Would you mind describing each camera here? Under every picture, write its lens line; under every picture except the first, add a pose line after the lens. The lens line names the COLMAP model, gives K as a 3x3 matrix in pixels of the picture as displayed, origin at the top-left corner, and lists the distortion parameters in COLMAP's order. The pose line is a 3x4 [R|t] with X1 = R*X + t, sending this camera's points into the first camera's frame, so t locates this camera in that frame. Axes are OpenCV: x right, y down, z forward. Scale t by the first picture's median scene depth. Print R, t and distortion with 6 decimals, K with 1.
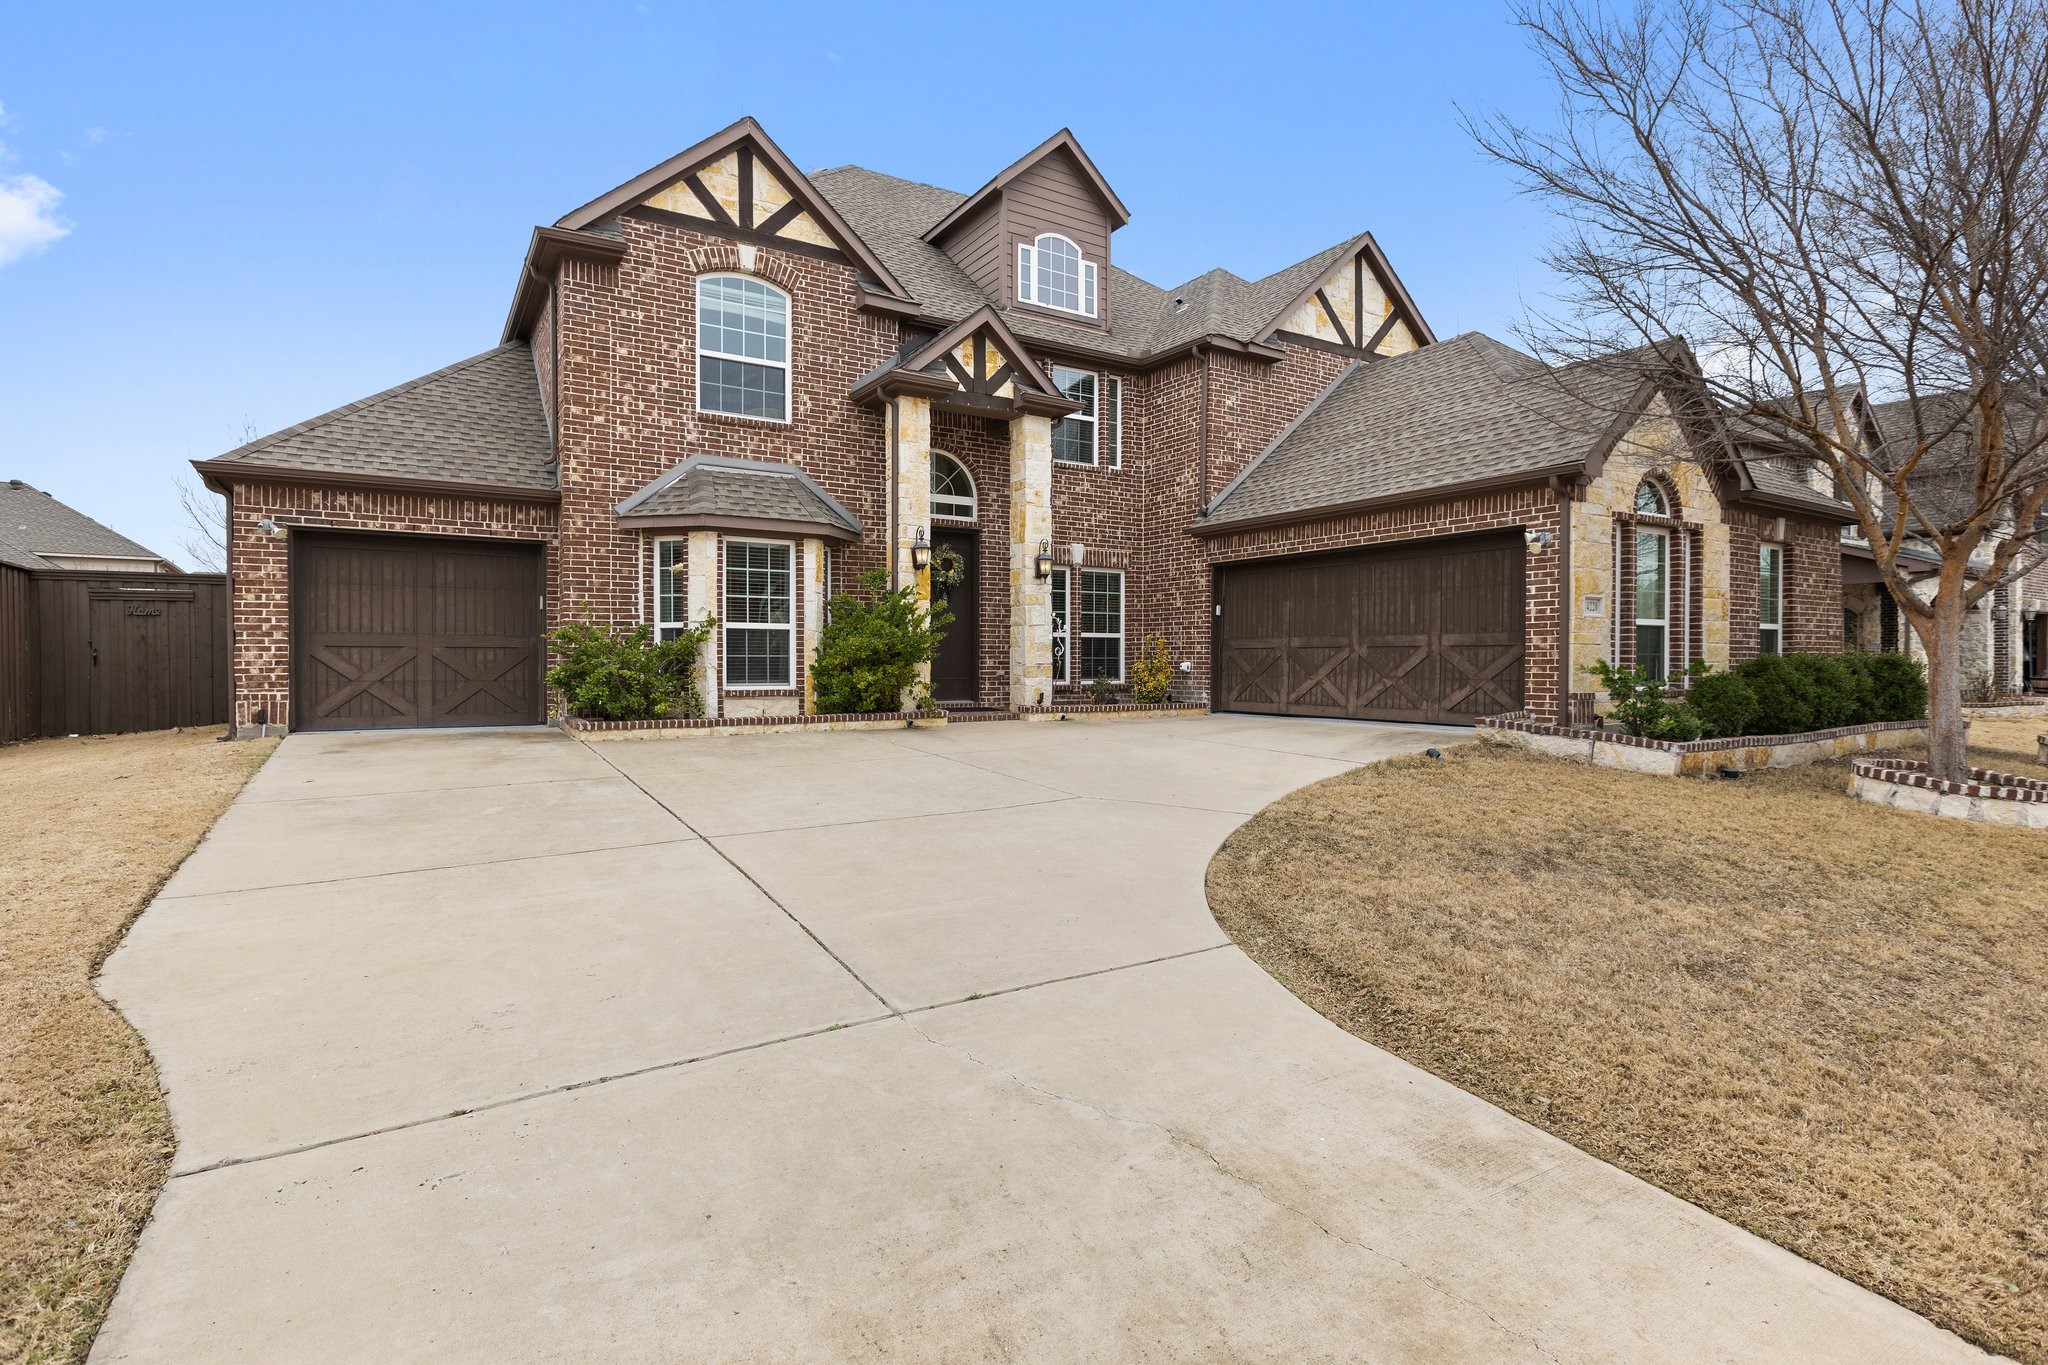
lens RADIAL K [[1010.4, 0, 1023.8], [0, 1010.4, 673.6], [0, 0, 1]] dist [0.000361, 0.000289]
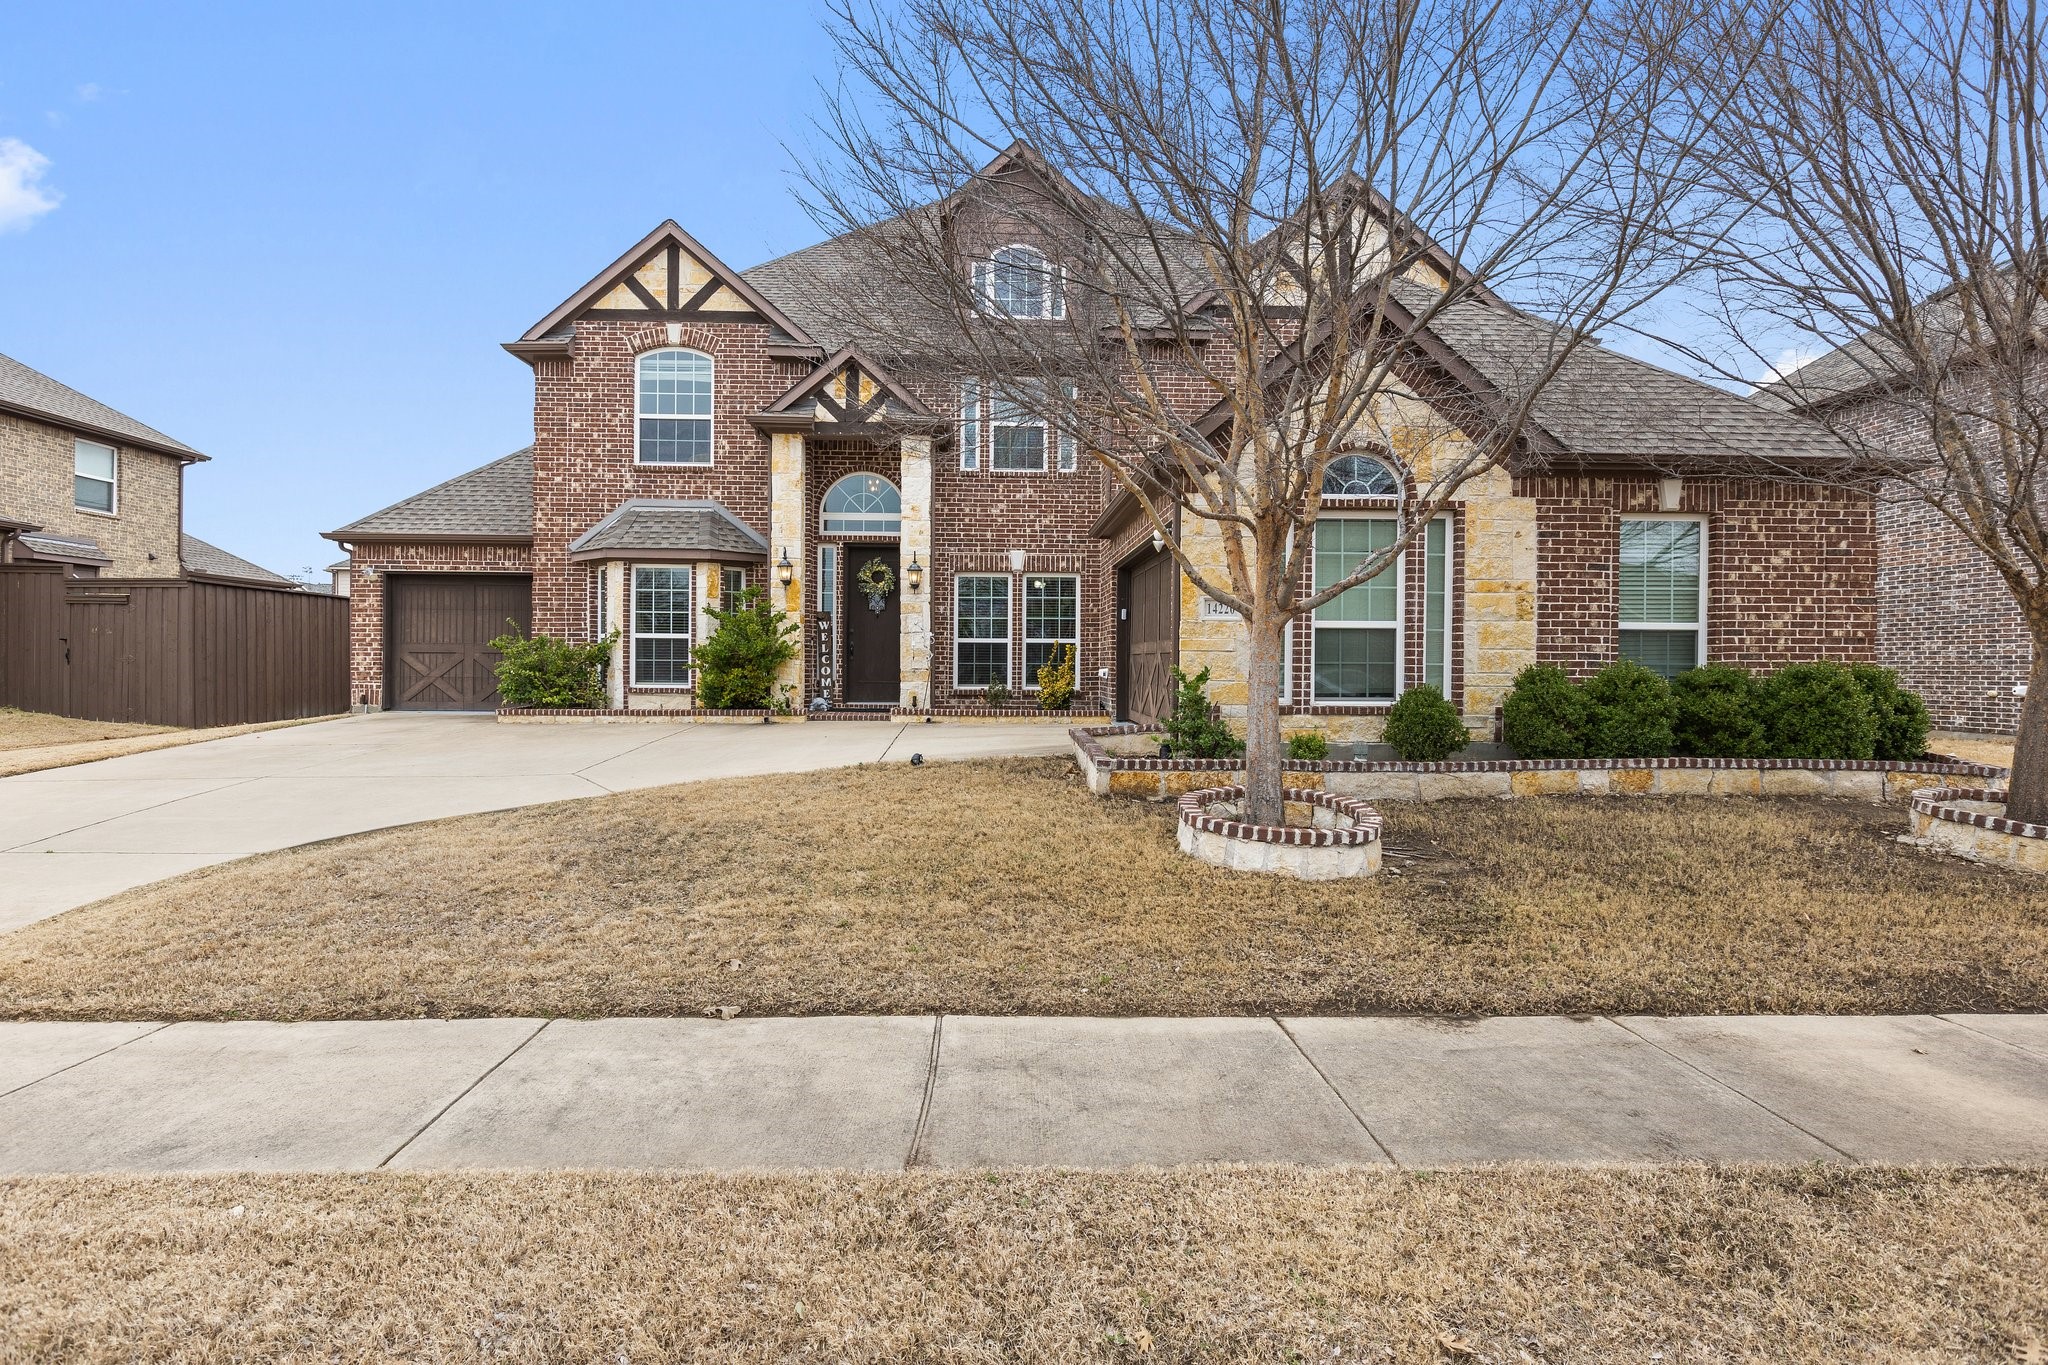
lens RADIAL K [[1109.7, 0, 1025.8], [0, 1109.7, 679.7], [0, 0, 1]] dist [0.001452, -0.000164]
pose [[0.862820, 0.012987, -0.505345, 0.787733], [-0.012289, 0.999913, 0.004716, -0.005584], [0.505362, 0.002141, 0.862905, 0.060035]]
